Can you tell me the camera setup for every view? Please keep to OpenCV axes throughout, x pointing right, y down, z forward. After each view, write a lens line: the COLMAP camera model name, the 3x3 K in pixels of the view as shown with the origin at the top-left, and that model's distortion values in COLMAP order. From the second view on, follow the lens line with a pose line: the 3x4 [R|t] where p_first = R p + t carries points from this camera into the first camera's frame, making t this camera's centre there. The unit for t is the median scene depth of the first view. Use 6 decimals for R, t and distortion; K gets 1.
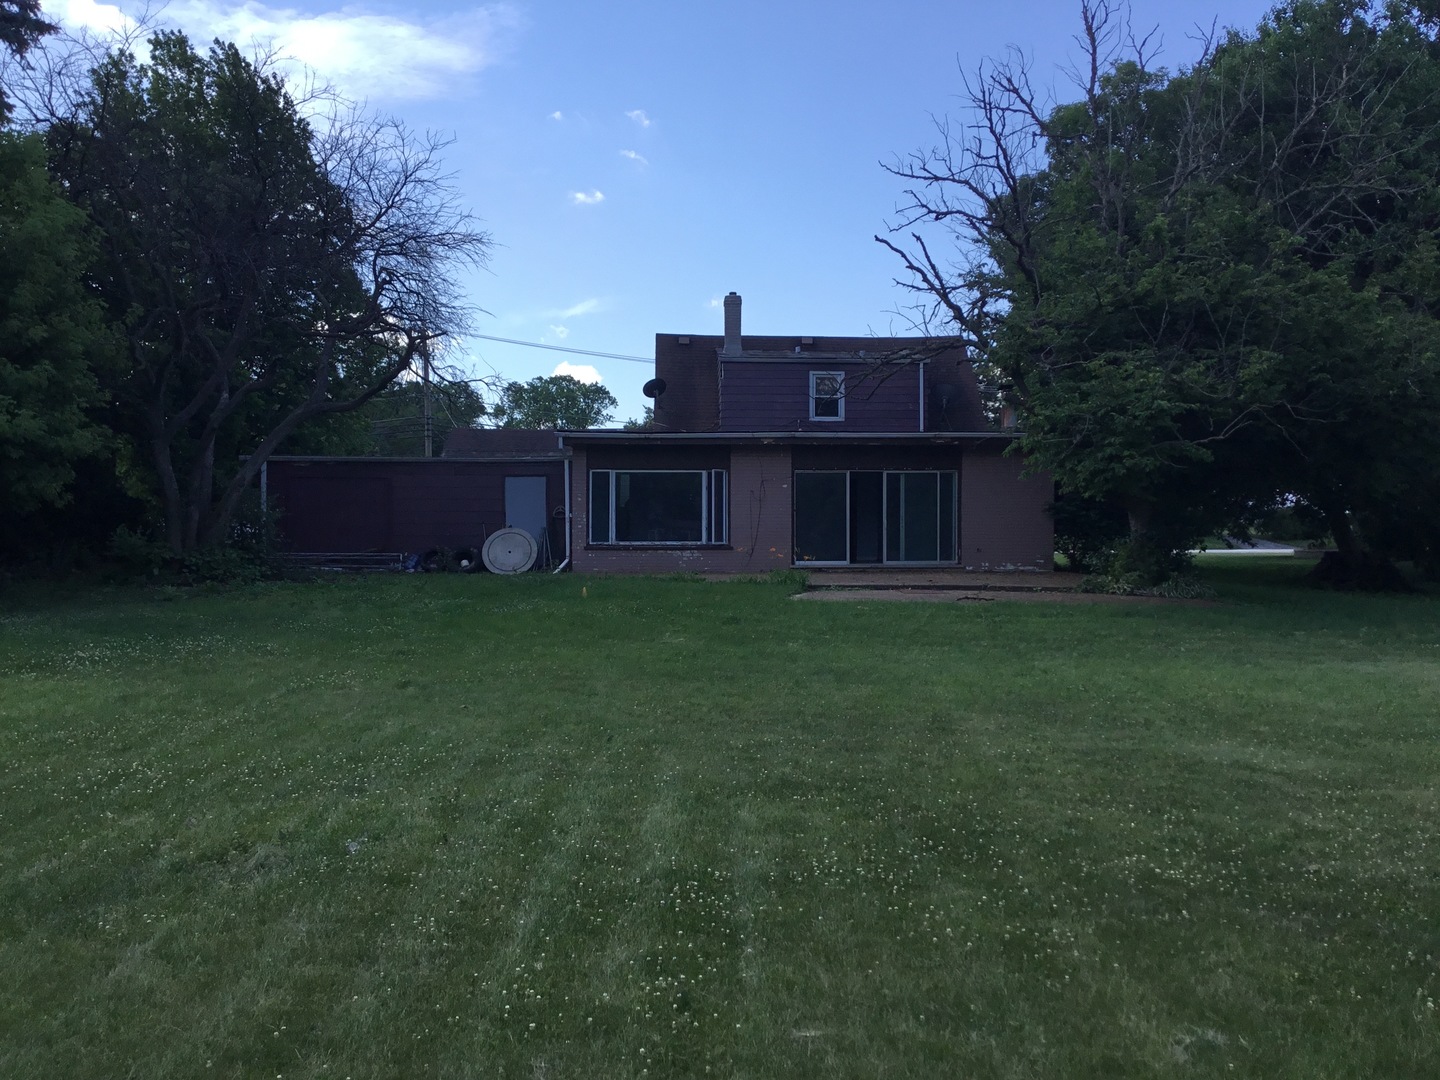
lens RADIAL K [[1291.5, 0, 720.0], [0, 1291.5, 540.0], [0, 0, 1]] dist [0.133505, -0.244025]
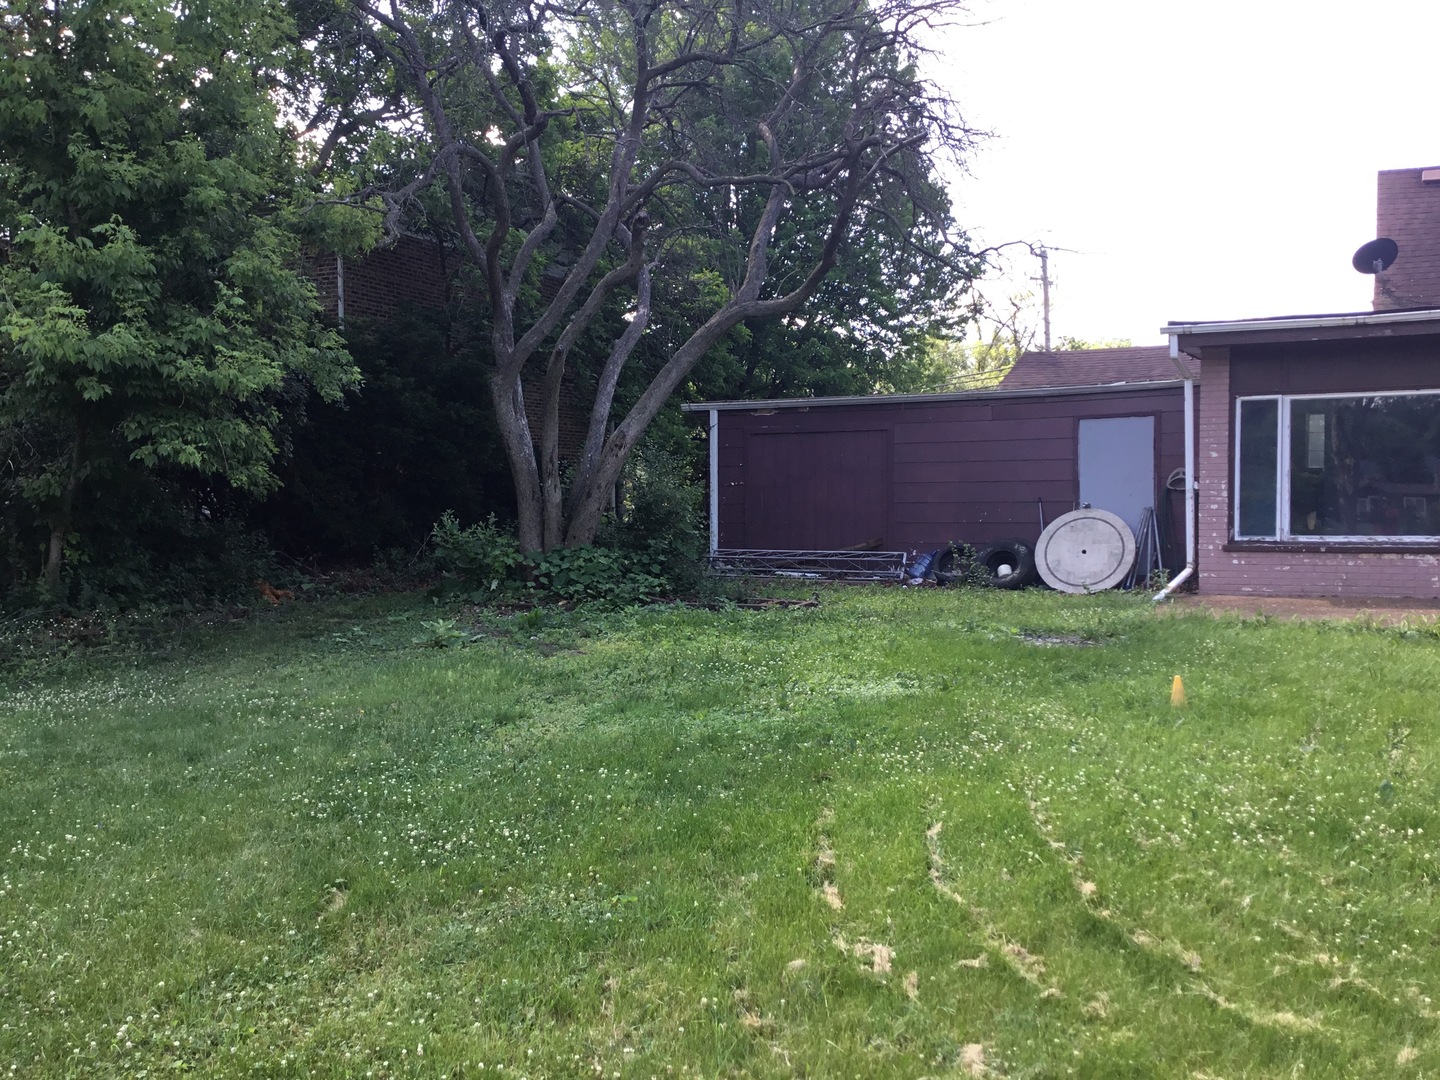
lens RADIAL K [[1291.5, 0, 720.0], [0, 1291.5, 540.0], [0, 0, 1]] dist [0.133505, -0.244025]
pose [[0.872911, 0.007188, -0.487827, -0.024020], [0.005168, 0.999699, 0.023978, -0.010631], [0.487852, -0.023452, 0.872611, 0.435277]]
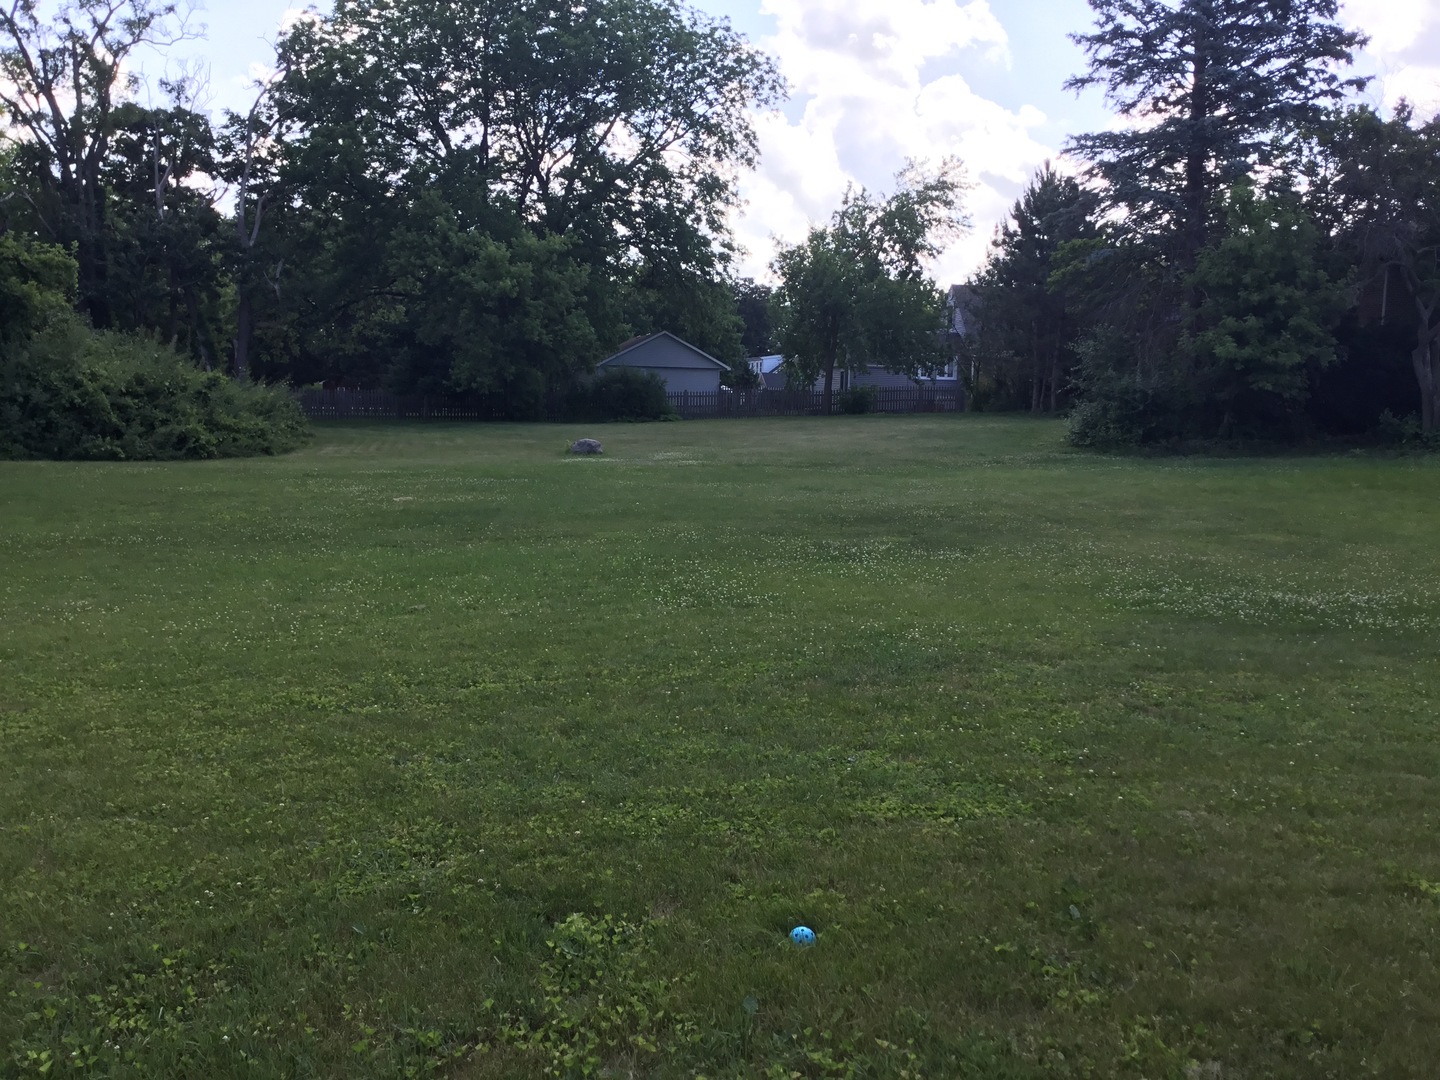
lens RADIAL K [[1291.5, 0, 720.0], [0, 1291.5, 540.0], [0, 0, 1]] dist [0.133505, -0.244025]
pose [[0.189180, 0.106810, -0.976116, 0.731079], [-0.024367, 0.994271, 0.104074, -0.001001], [0.981640, 0.004096, 0.190699, -0.015884]]
